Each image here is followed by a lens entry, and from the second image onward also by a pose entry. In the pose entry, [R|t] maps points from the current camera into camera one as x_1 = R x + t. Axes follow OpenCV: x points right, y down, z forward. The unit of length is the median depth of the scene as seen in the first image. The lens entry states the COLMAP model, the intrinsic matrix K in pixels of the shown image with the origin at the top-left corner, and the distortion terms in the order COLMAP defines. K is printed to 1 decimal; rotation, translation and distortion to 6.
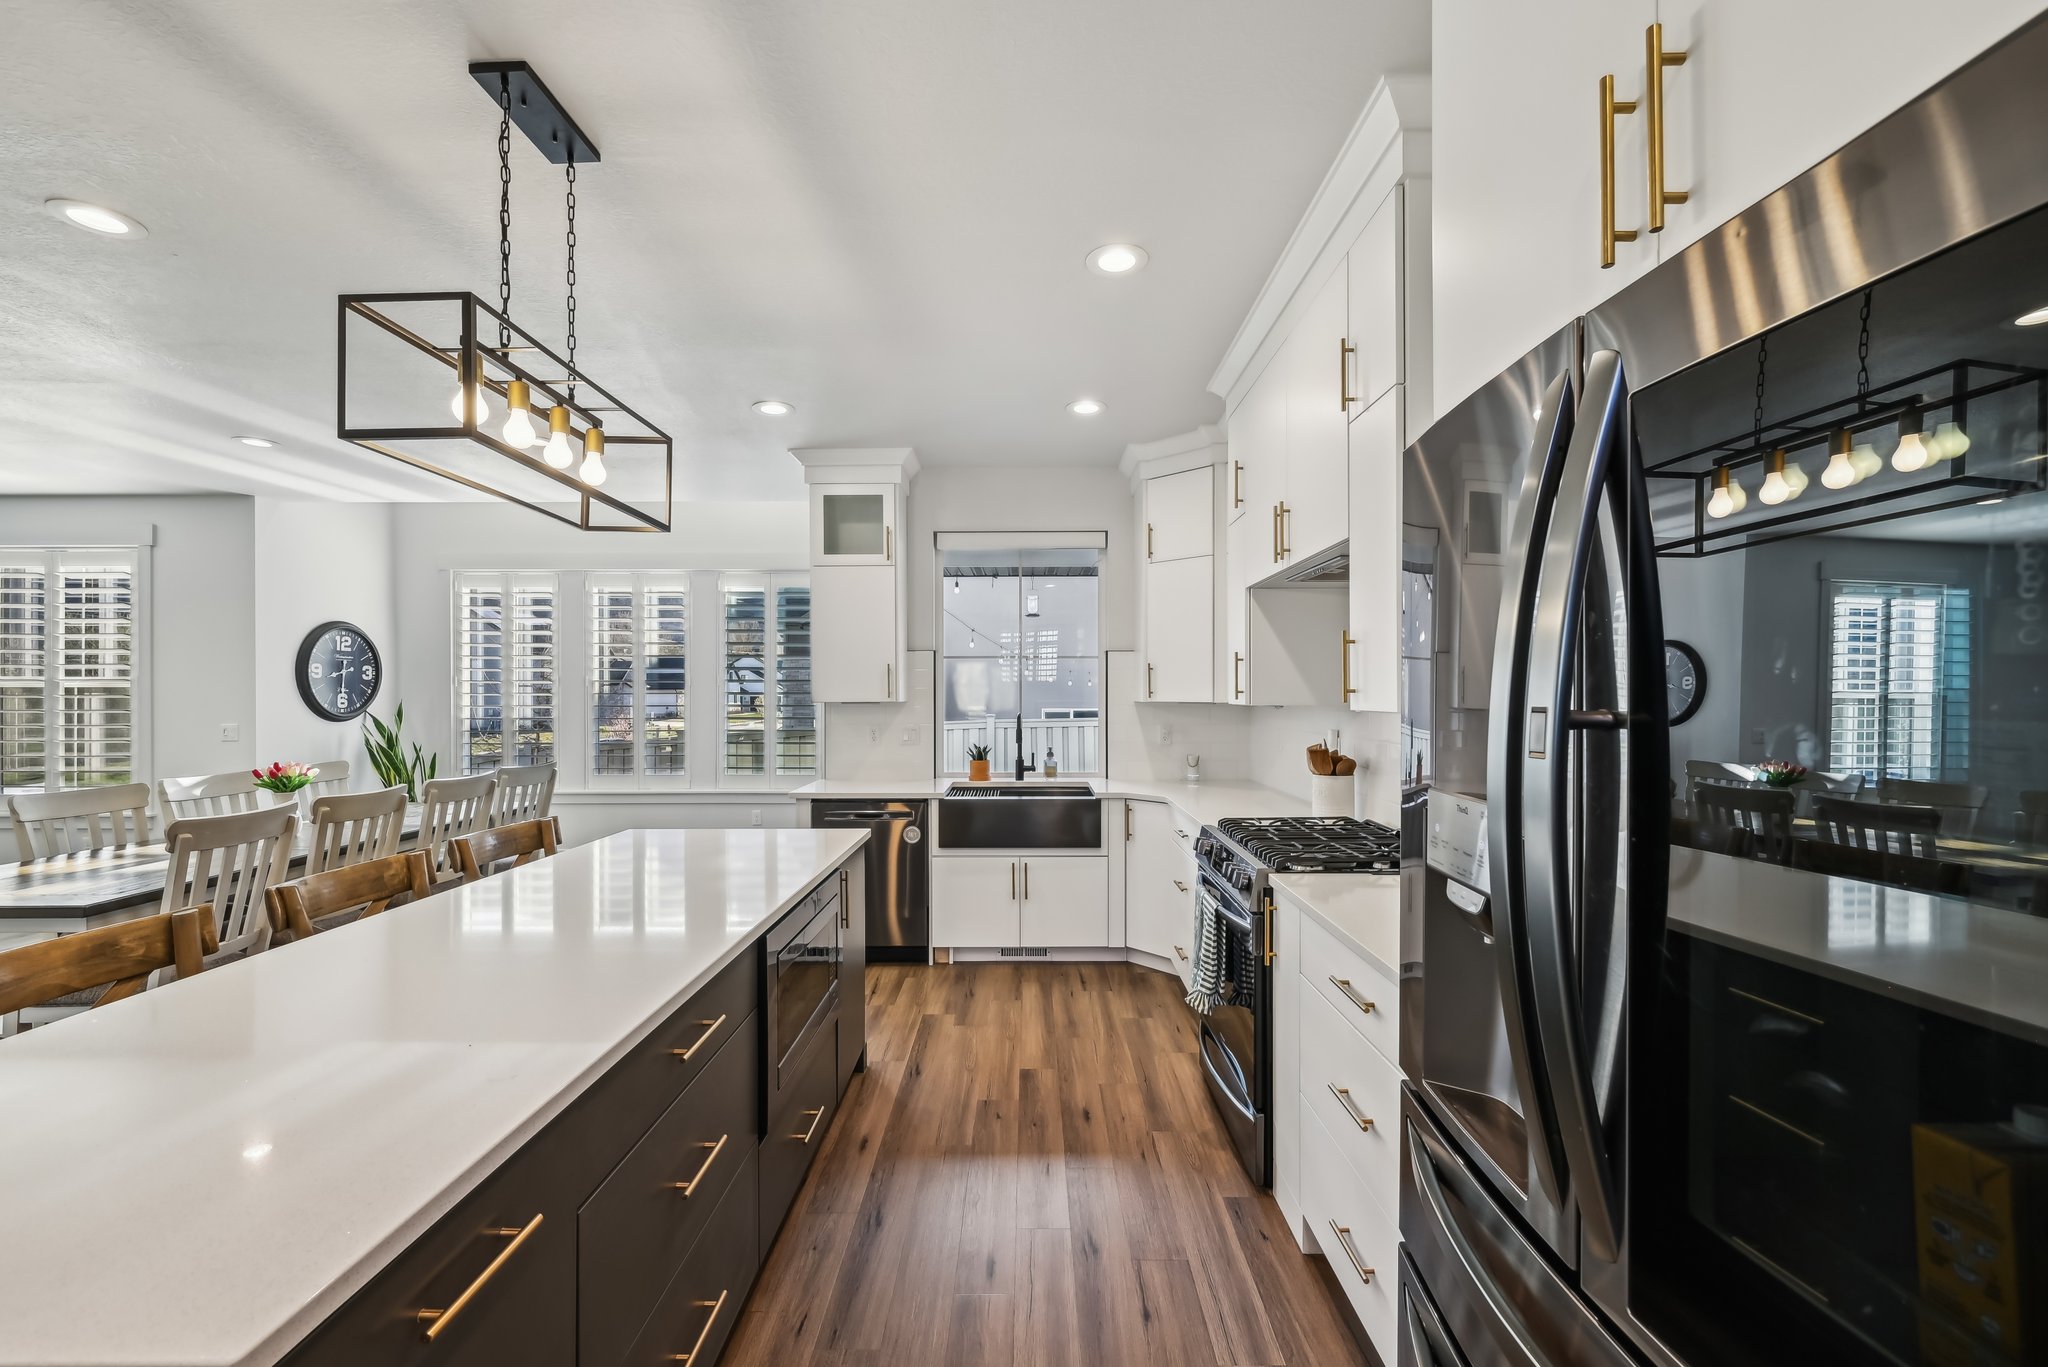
lens RADIAL K [[828.1, 0, 1025.4], [0, 828.1, 710.3], [0, 0, 1]] dist [-0.002487, 0.000796]
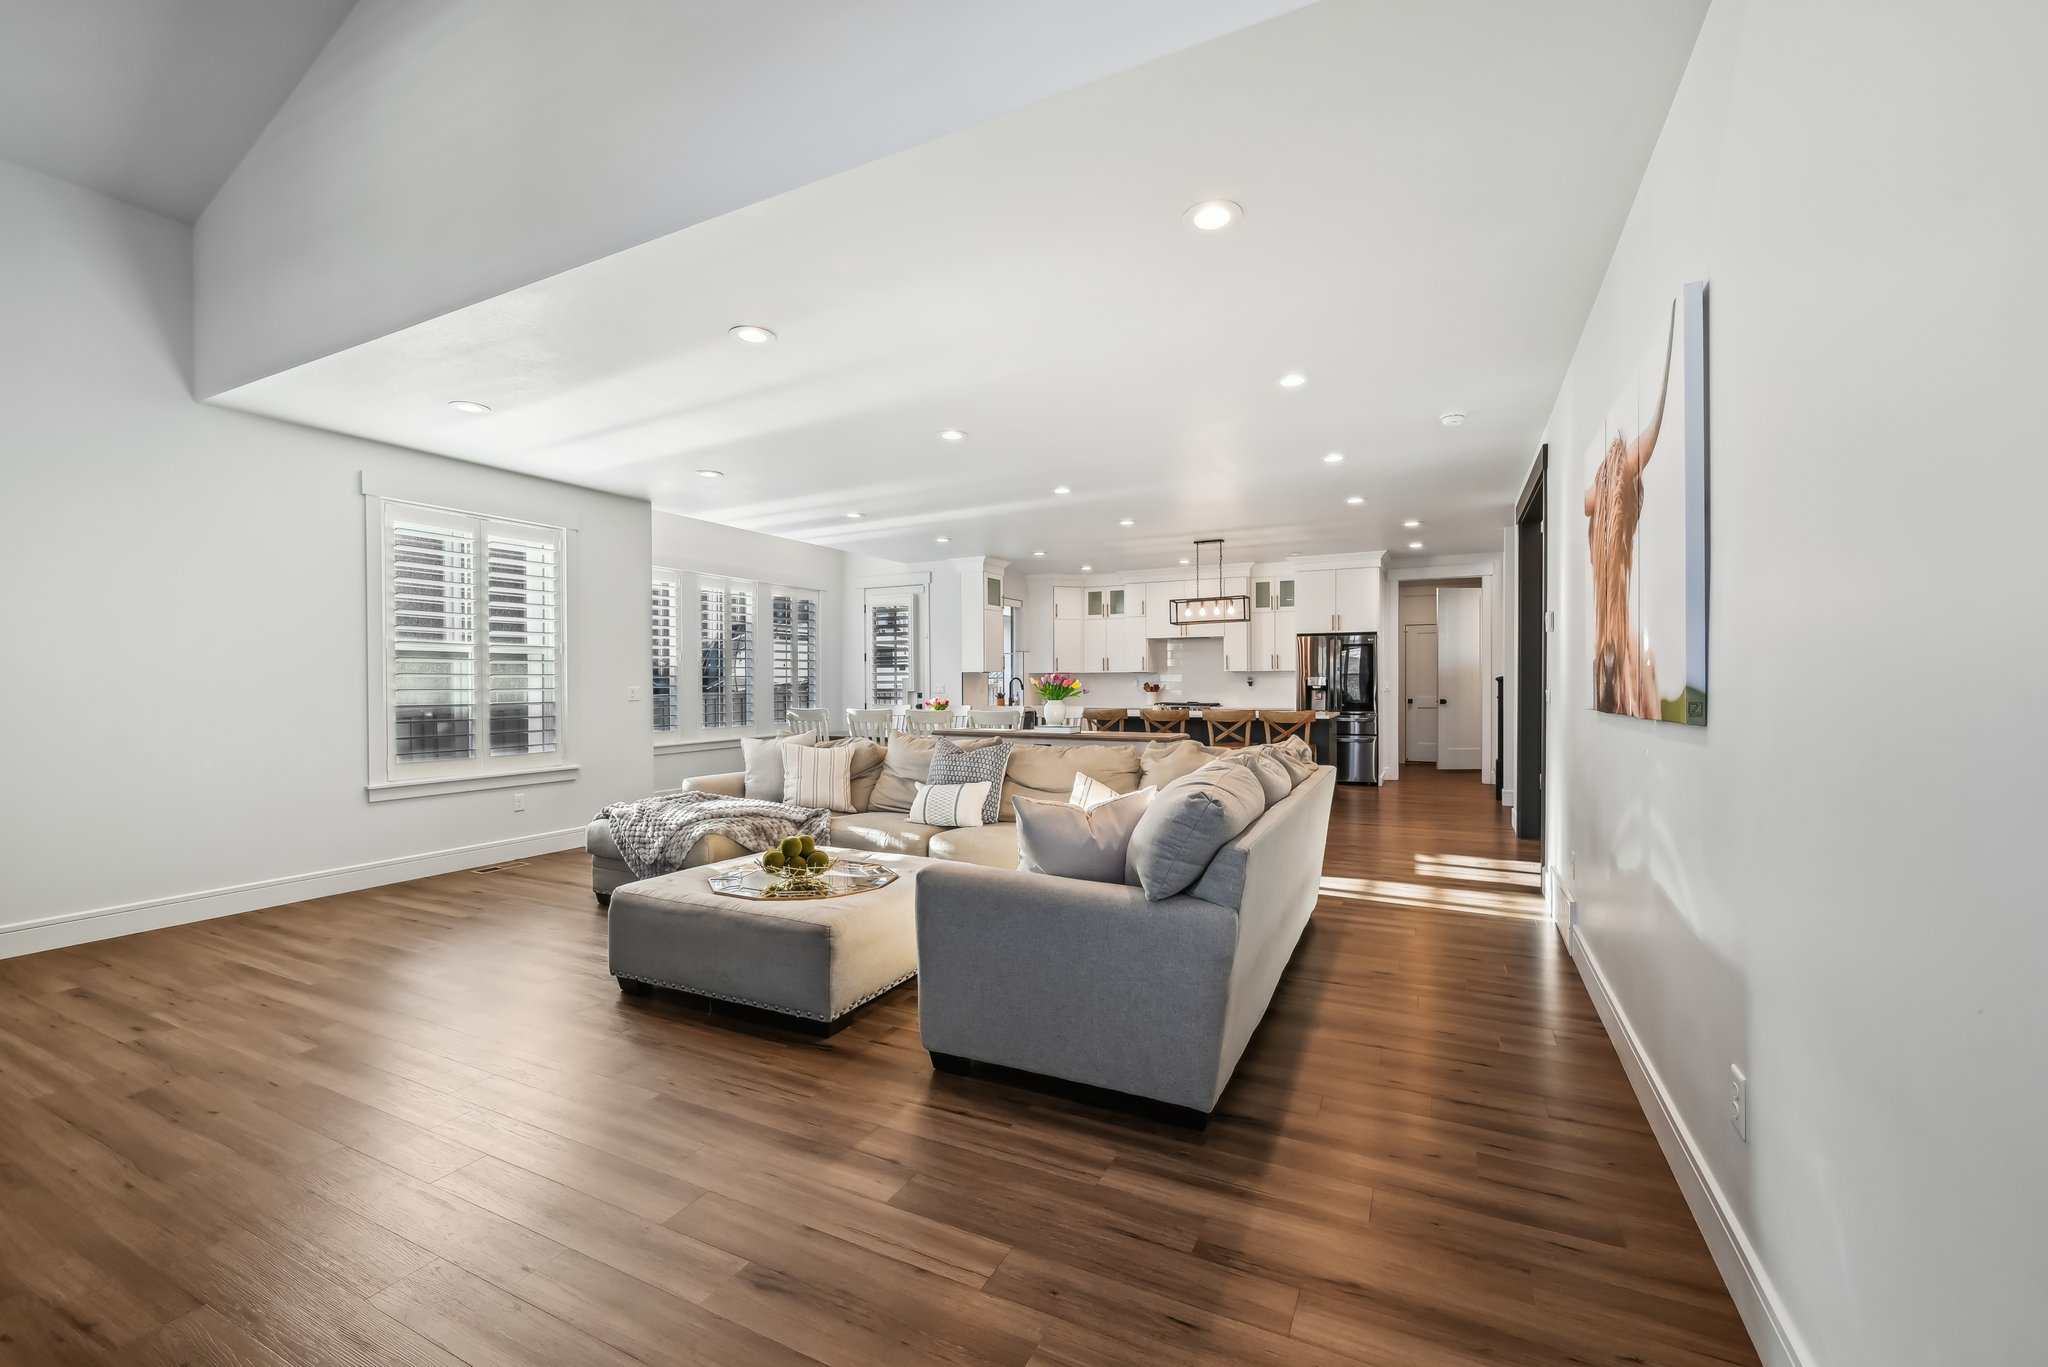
lens RADIAL K [[828.1, 0, 1019.2], [0, 828.1, 682.6], [0, 0, 1]] dist [-0.002487, 0.000796]
pose [[0.454005, -0.003285, 0.890993, -2.155151], [0.022186, 0.999725, -0.007619, 0.038462], [-0.890723, 0.023226, 0.453953, -0.061523]]
